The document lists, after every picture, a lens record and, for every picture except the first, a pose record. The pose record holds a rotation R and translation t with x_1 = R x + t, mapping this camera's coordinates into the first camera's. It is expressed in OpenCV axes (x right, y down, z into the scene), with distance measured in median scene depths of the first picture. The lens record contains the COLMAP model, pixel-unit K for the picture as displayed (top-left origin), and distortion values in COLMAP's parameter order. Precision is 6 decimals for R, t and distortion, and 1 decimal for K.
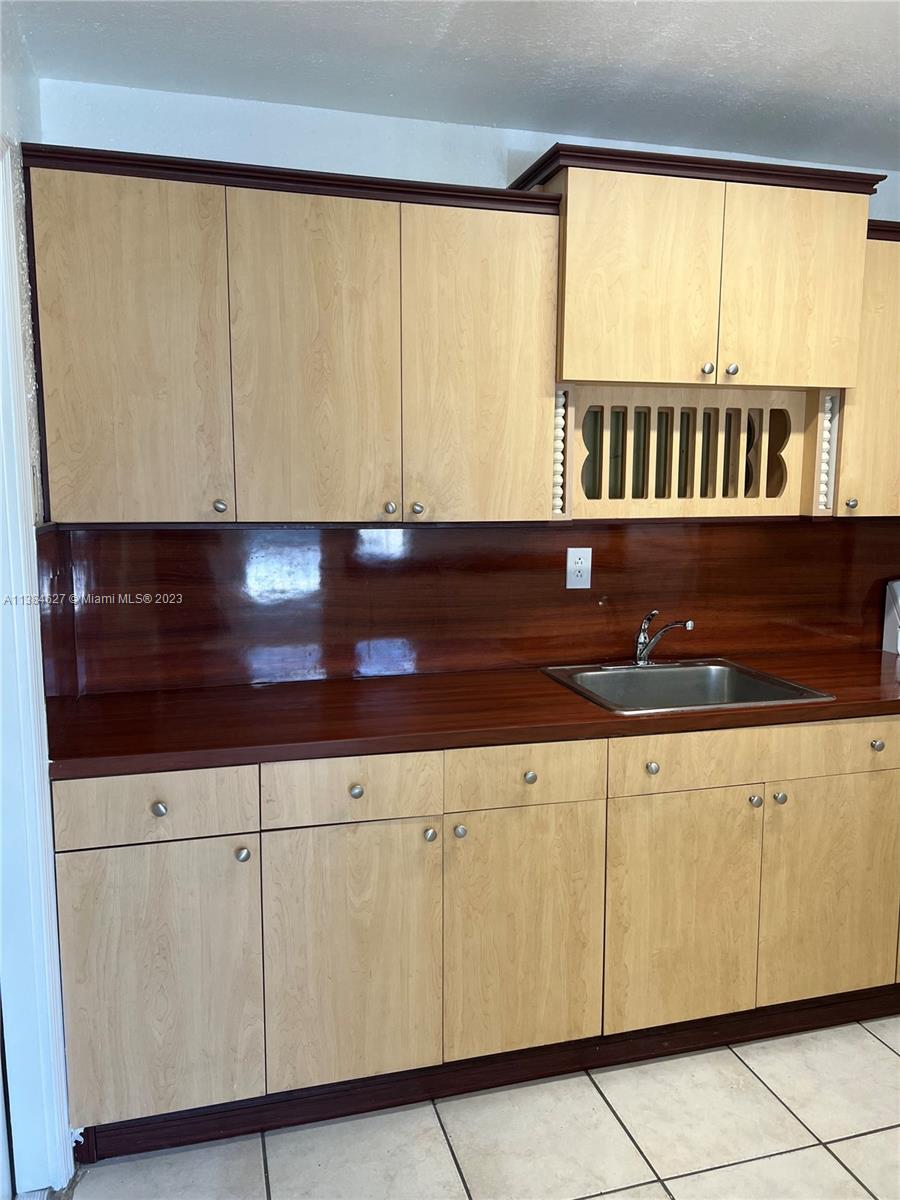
lens RADIAL K [[904.4, 0, 447.0], [0, 904.4, 605.9], [0, 0, 1]] dist [0.050875, -0.061273]
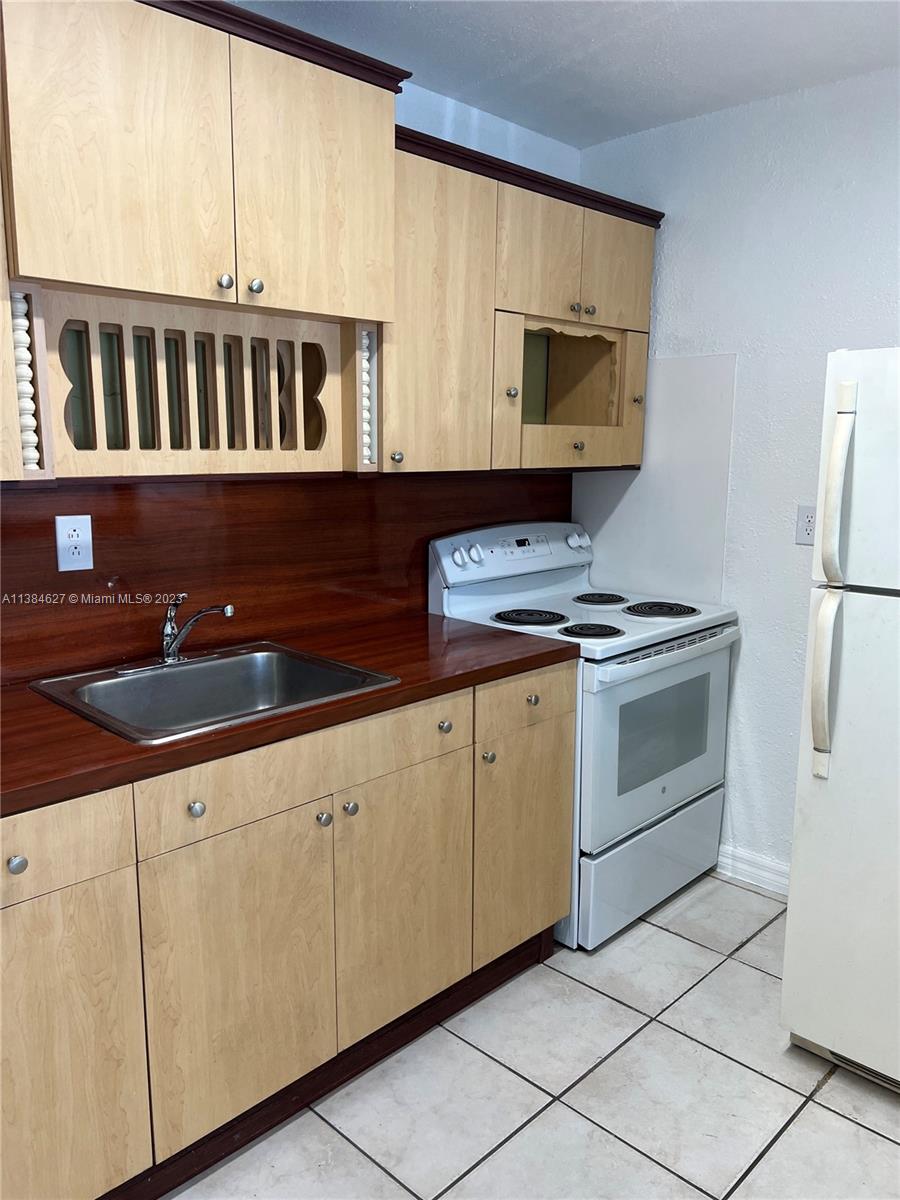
lens RADIAL K [[904.4, 0, 453.7], [0, 904.4, 606.3], [0, 0, 1]] dist [0.050875, -0.061273]
pose [[0.865597, -0.084488, 0.493562, 0.047302], [0.059891, 0.996056, 0.065468, -0.023486], [-0.497147, -0.027109, 0.867243, 0.218926]]
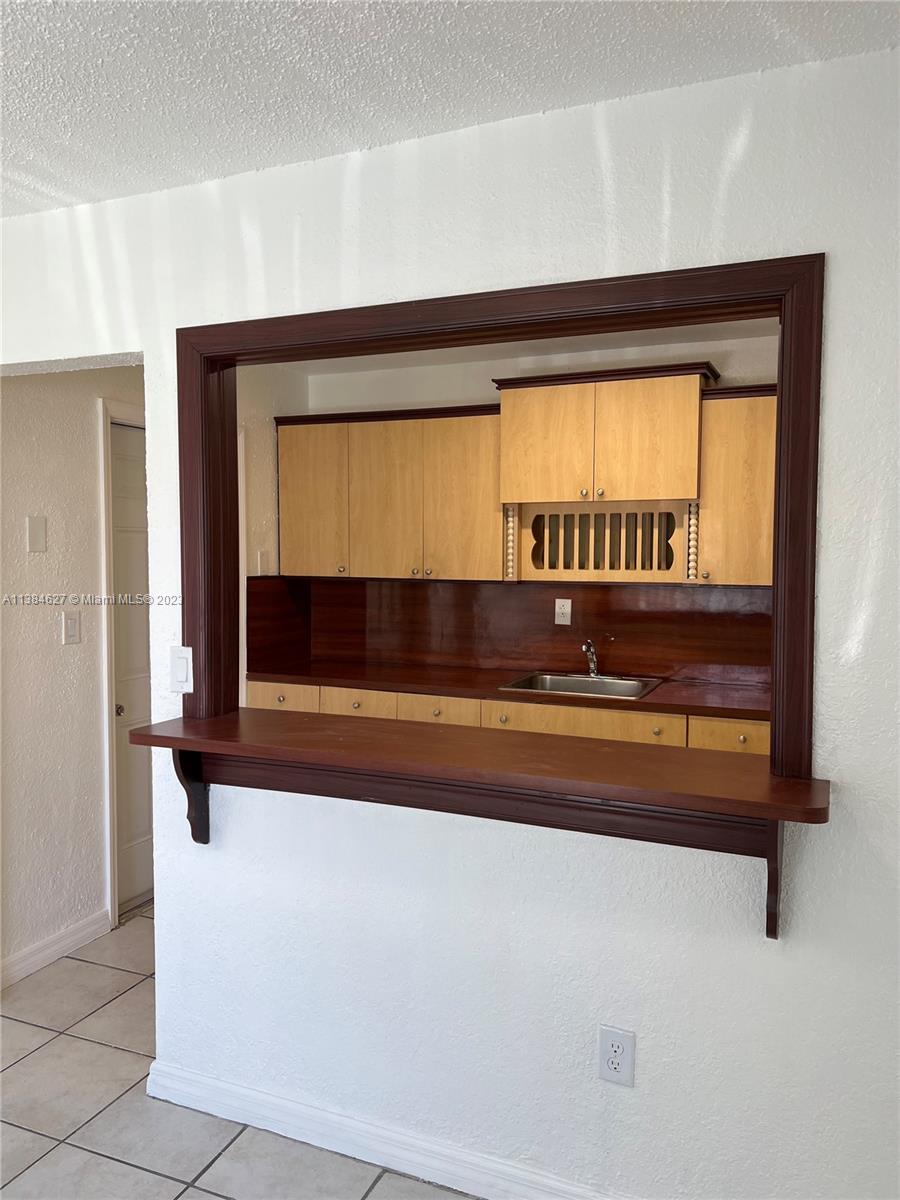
lens RADIAL K [[904.4, 0, 440.2], [0, 904.4, 616.6], [0, 0, 1]] dist [0.050875, -0.061273]
pose [[0.764137, 0.050365, -0.643085, 1.141694], [-0.088817, 0.995667, -0.027558, 0.033623], [0.638910, 0.078175, 0.765299, -0.410591]]
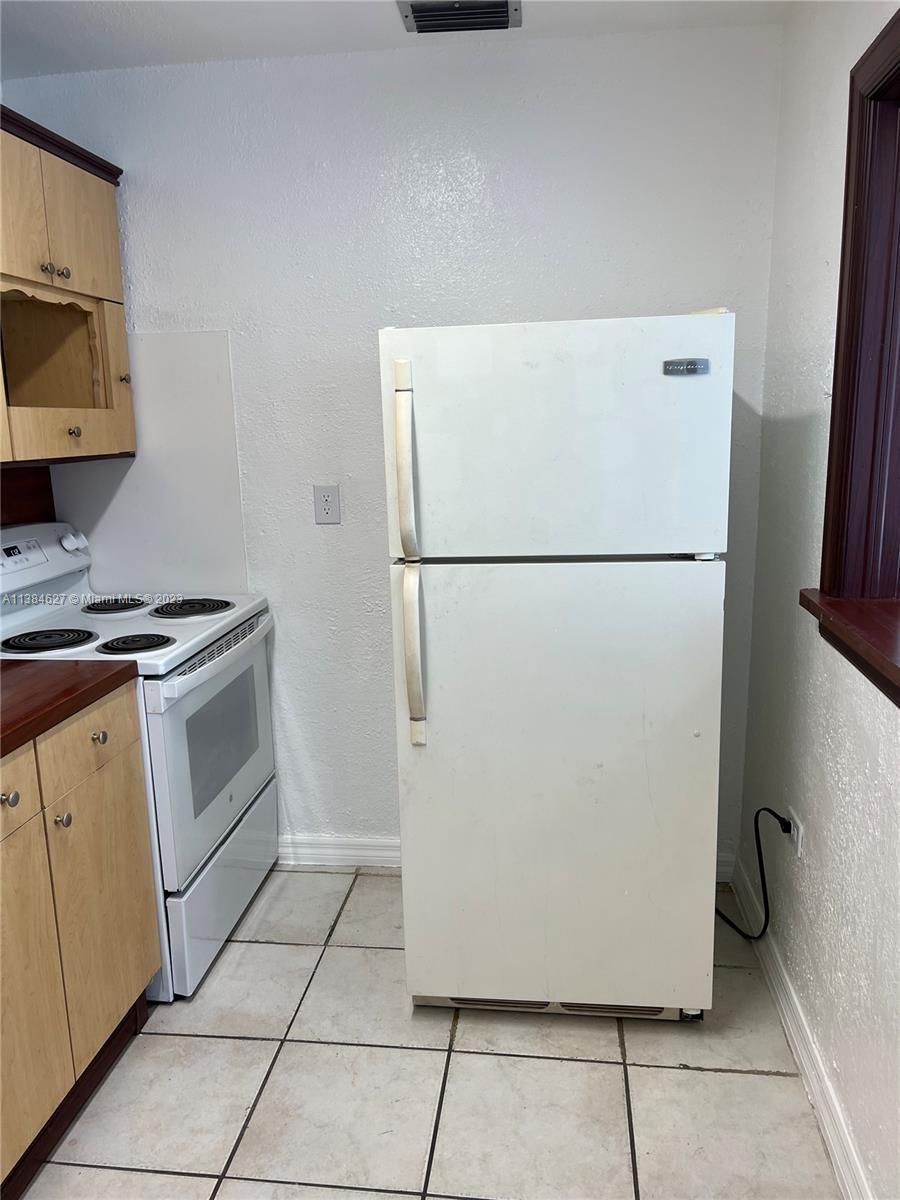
lens RADIAL K [[904.4, 0, 455.5], [0, 904.4, 605.3], [0, 0, 1]] dist [0.050875, -0.061273]
pose [[0.387347, -0.195106, 0.901053, 0.003309], [0.145557, 0.978035, 0.149203, -0.046030], [-0.910371, 0.073361, 0.407237, 0.385096]]
